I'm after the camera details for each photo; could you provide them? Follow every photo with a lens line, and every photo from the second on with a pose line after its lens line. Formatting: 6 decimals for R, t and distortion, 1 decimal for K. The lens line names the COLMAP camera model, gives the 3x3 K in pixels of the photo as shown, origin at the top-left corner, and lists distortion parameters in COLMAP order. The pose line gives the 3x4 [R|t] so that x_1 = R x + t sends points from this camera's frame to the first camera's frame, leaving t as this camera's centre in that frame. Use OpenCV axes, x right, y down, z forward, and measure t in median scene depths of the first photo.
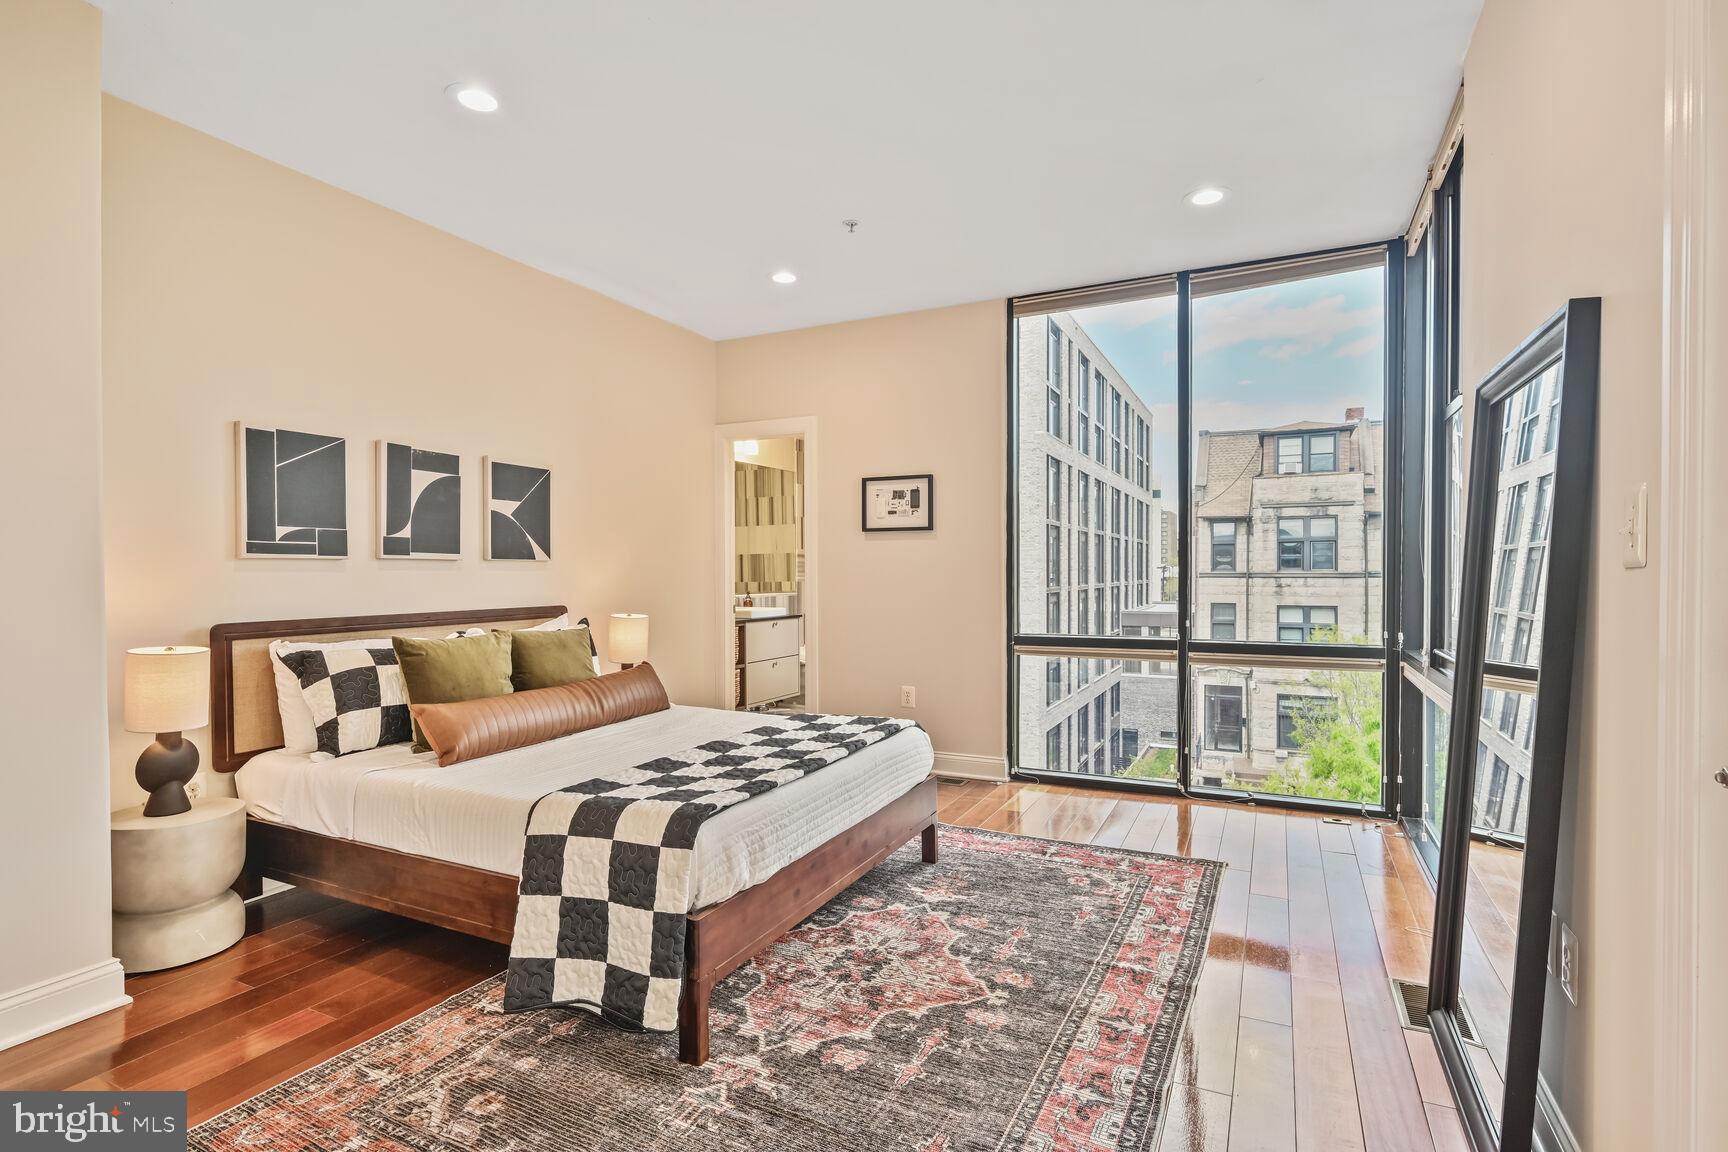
lens RADIAL K [[842.3, 0, 871.5], [0, 842.3, 603.3], [0, 0, 1]] dist [-0.000039, -0.000063]
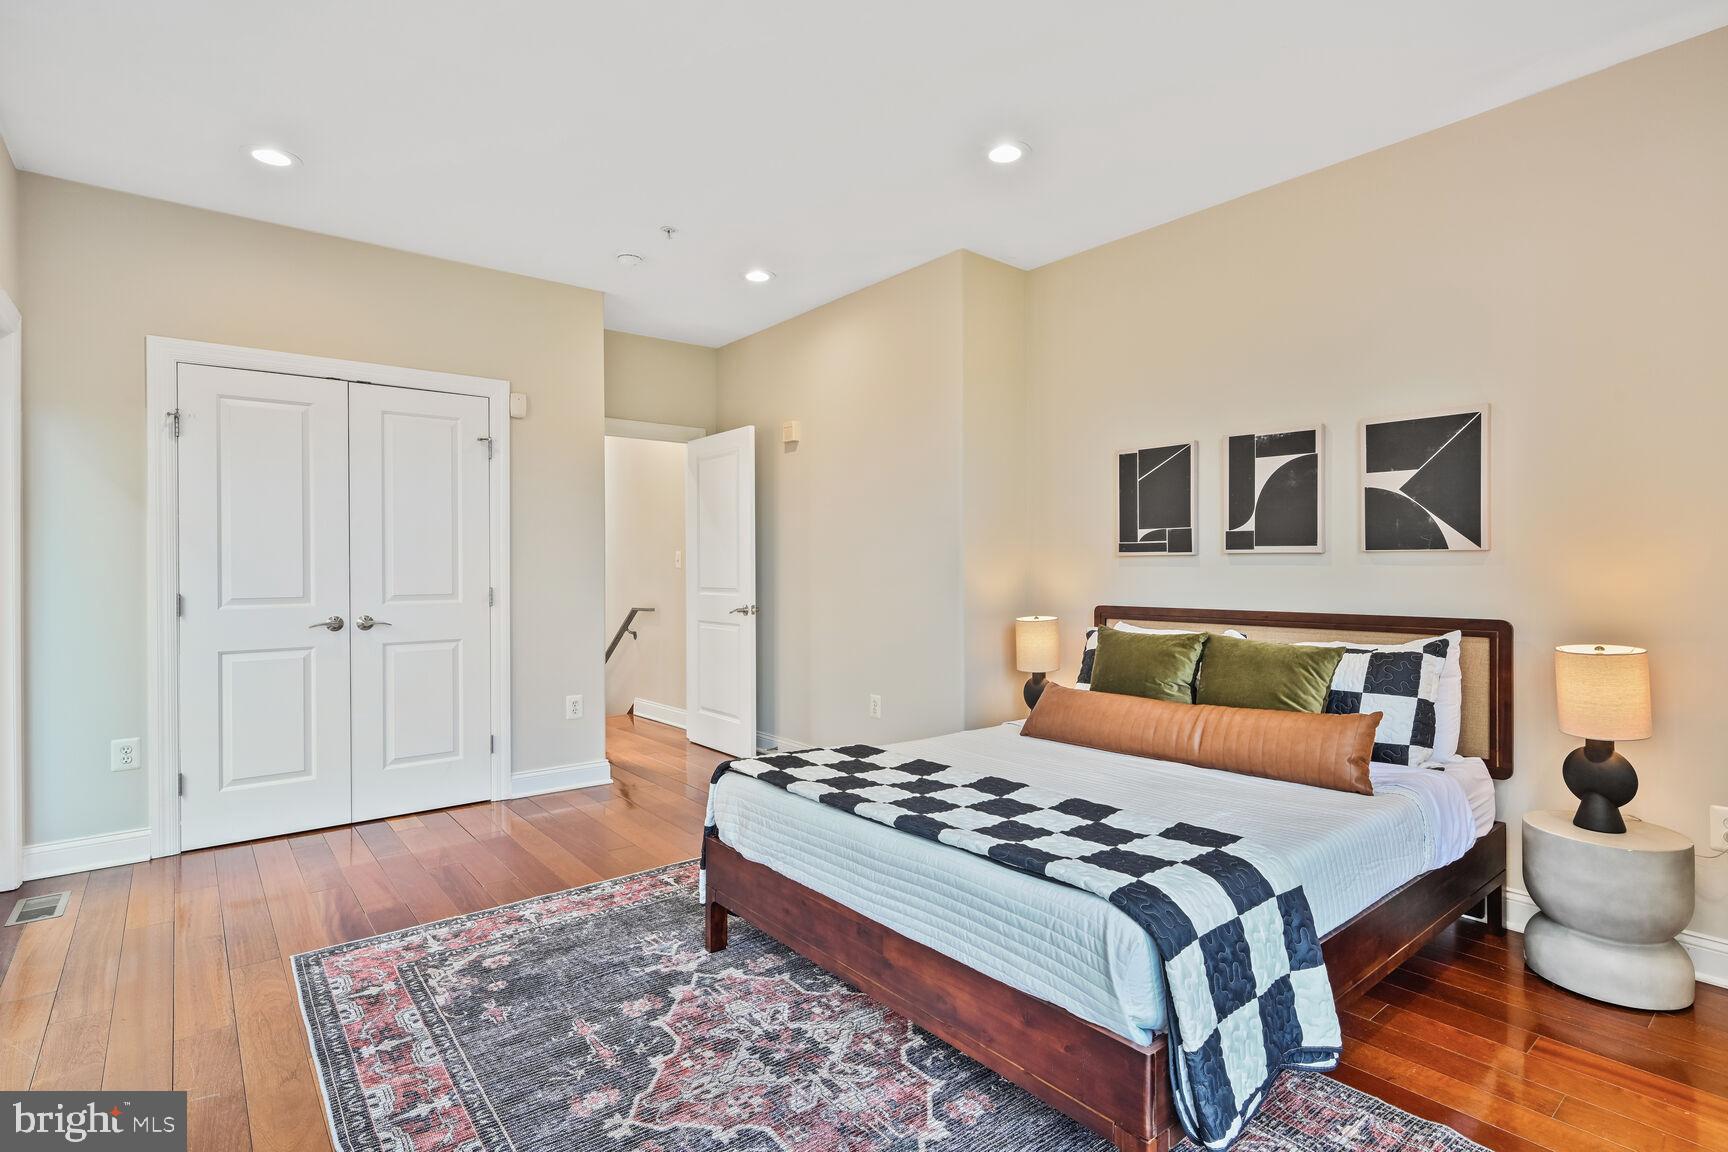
lens RADIAL K [[845.4, 0, 864.0], [0, 845.4, 576.0], [0, 0, 1]] dist [0.000008, -0.000068]
pose [[-0.421906, 0.012532, -0.906553, 0.567727], [-0.031349, 0.999105, 0.028401, -0.045972], [0.906098, 0.040402, -0.421135, 1.145559]]
